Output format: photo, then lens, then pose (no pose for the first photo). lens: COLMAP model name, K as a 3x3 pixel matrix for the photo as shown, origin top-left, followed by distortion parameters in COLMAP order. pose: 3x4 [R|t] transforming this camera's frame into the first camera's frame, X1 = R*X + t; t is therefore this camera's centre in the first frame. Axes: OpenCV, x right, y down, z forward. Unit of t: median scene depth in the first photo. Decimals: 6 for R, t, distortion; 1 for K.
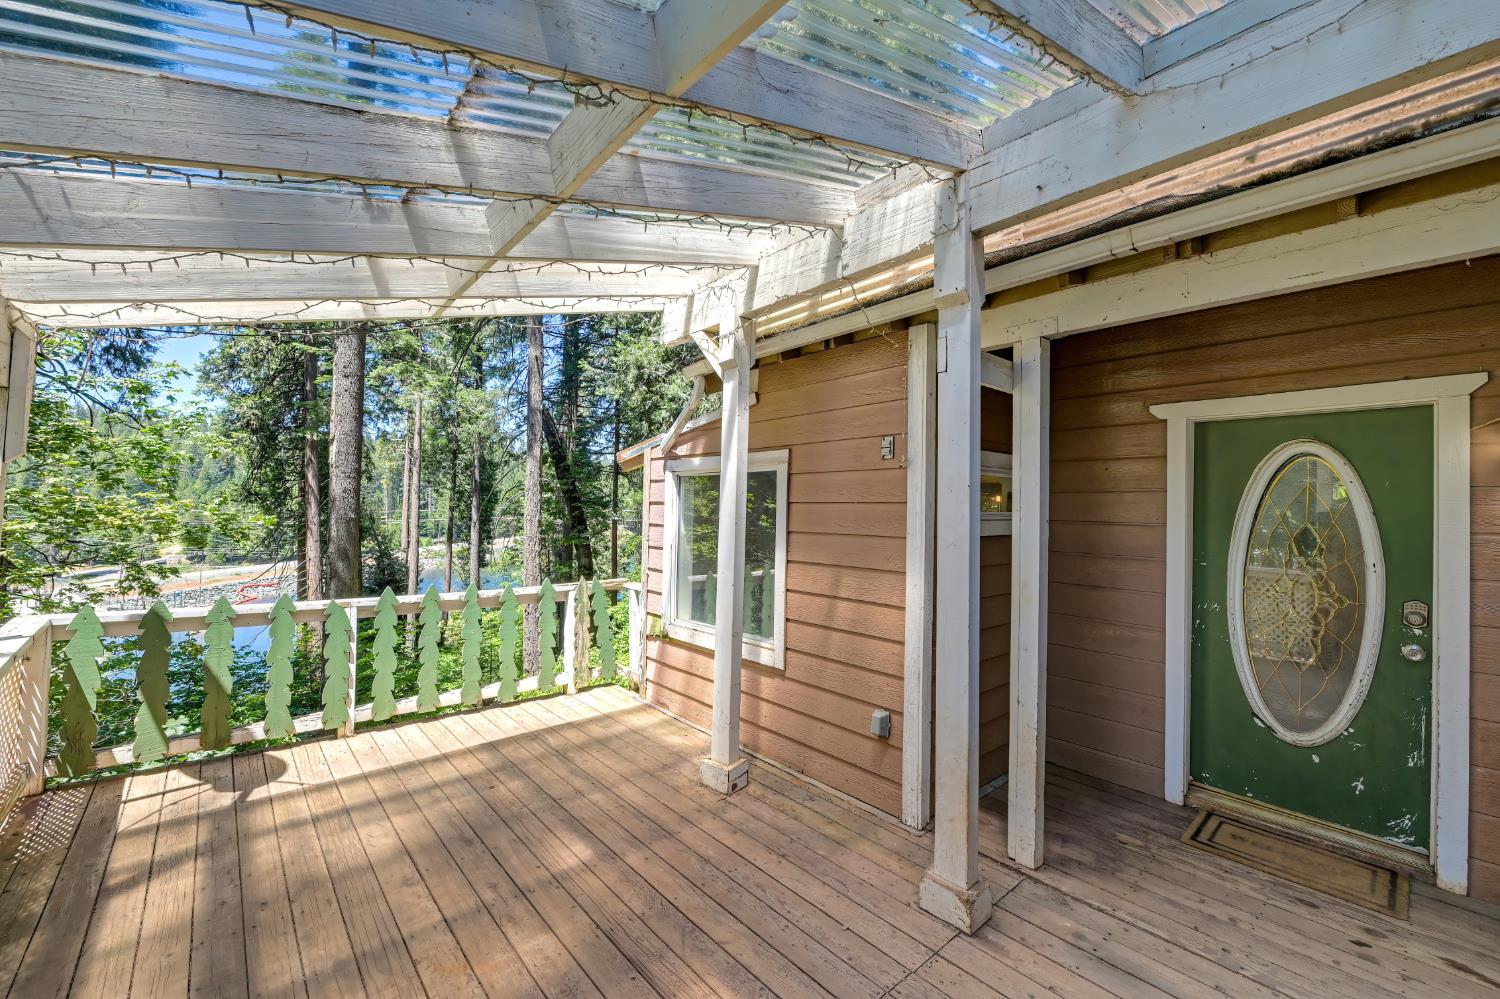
lens RADIAL K [[595.5, 0, 759.0], [0, 595.5, 480.9], [0, 0, 1]] dist [0.014465, -0.005260]
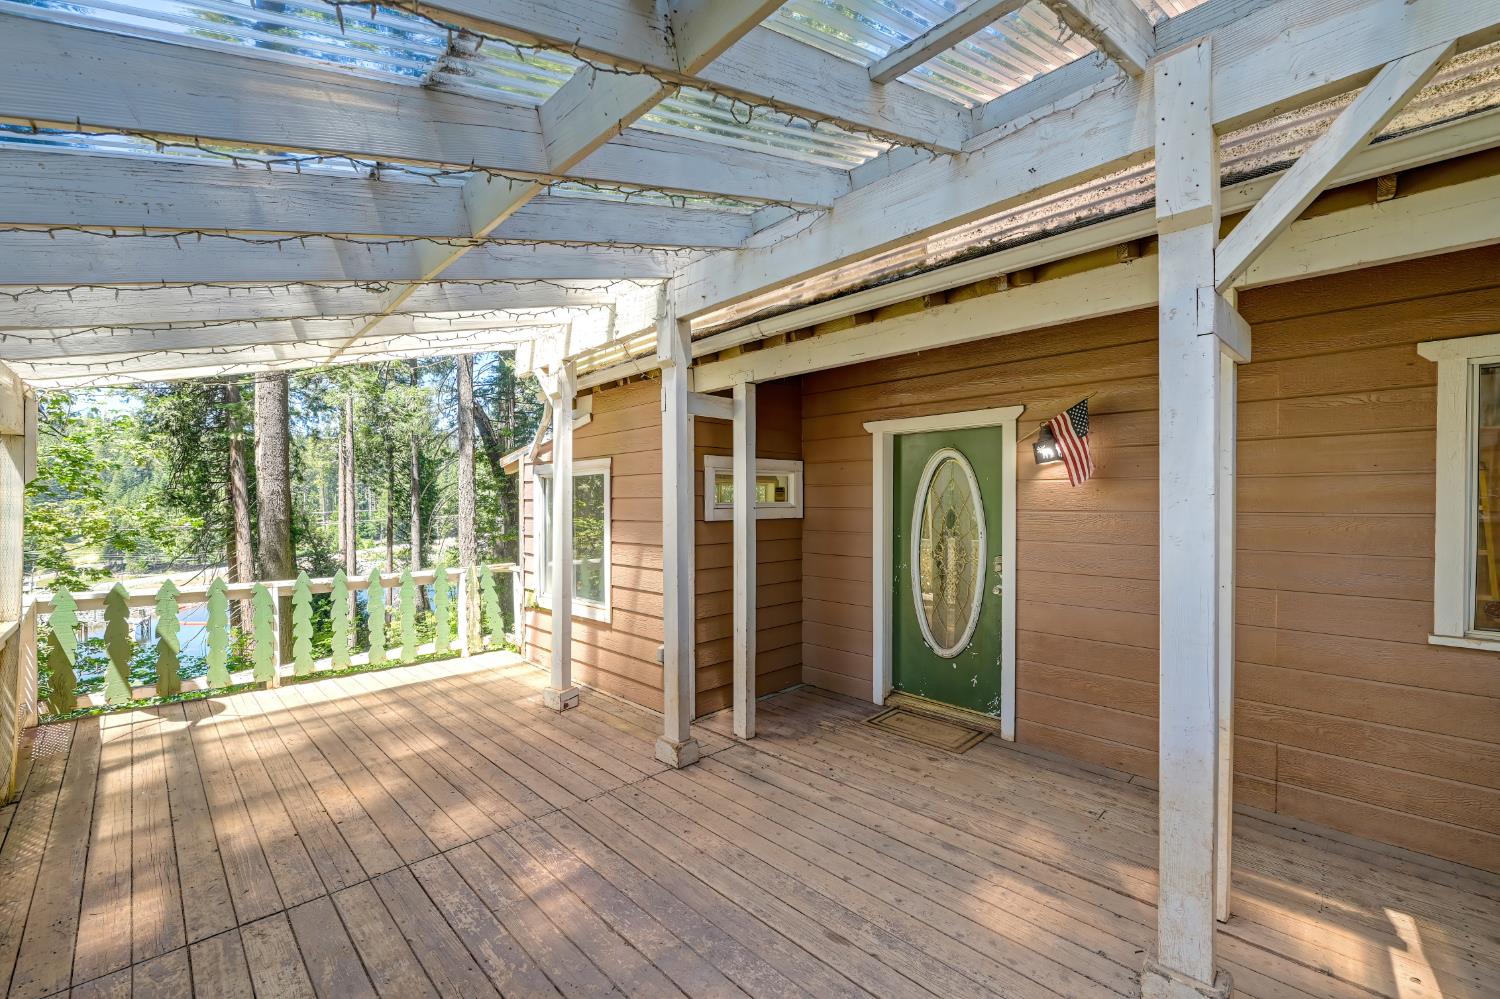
lens RADIAL K [[618.1, 0, 745.8], [0, 618.1, 497.2], [0, 0, 1]] dist [0.025554, -0.008344]
pose [[0.999071, -0.020469, 0.037913, 0.286053], [0.018958, 0.999027, 0.039818, -0.014593], [-0.038691, -0.039062, 0.998487, -0.370327]]
